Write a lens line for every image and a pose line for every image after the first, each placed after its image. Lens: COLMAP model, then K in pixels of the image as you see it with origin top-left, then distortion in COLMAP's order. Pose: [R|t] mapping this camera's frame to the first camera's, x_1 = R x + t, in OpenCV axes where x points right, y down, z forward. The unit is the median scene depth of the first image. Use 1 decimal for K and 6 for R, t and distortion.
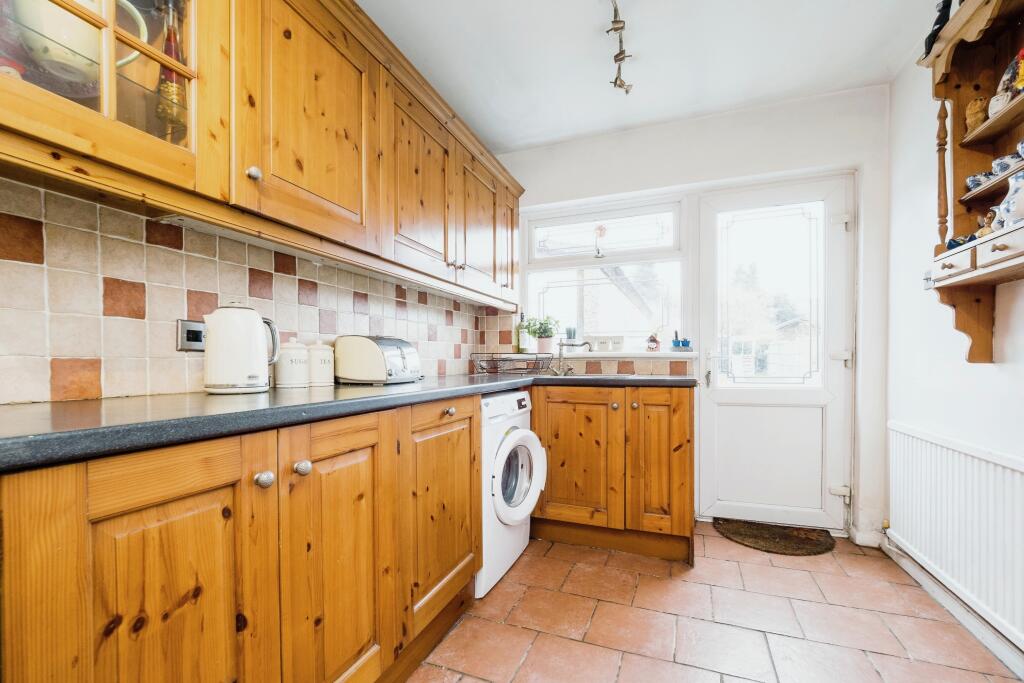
lens RADIAL K [[439.7, 0, 508.6], [0, 439.7, 364.0], [0, 0, 1]] dist [-0.013509, -0.000188]
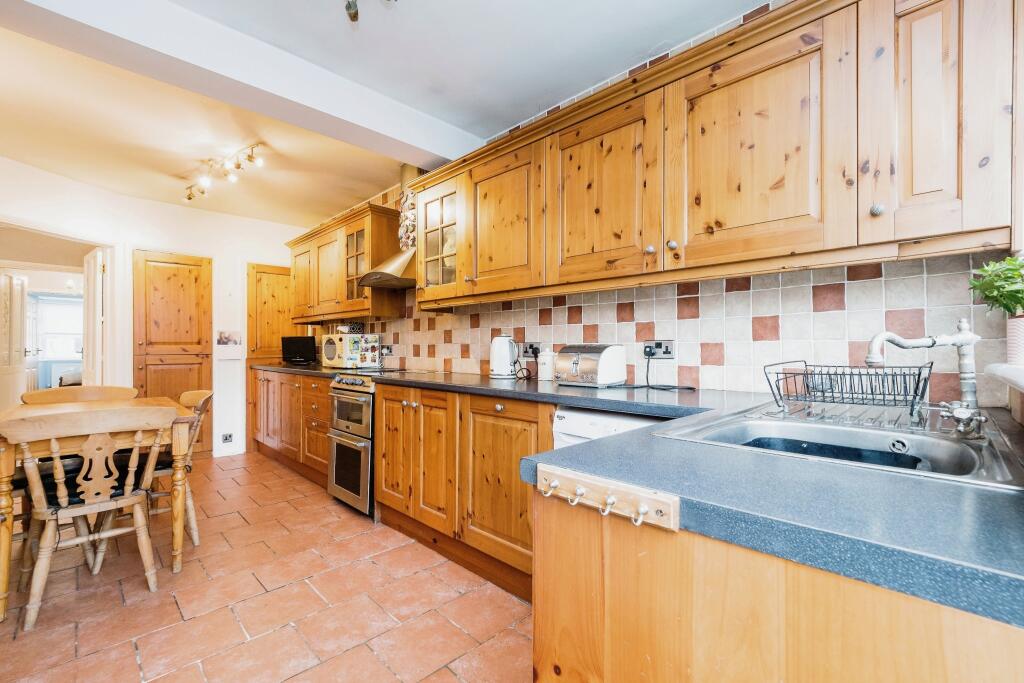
lens RADIAL K [[439.7, 0, 514.2], [0, 439.7, 346.7], [0, 0, 1]] dist [-0.013509, -0.000188]
pose [[-0.403042, -0.005522, -0.915165, 0.992267], [-0.008695, 0.999960, -0.002204, -0.062954], [0.915140, 0.007070, -0.403074, 1.528552]]
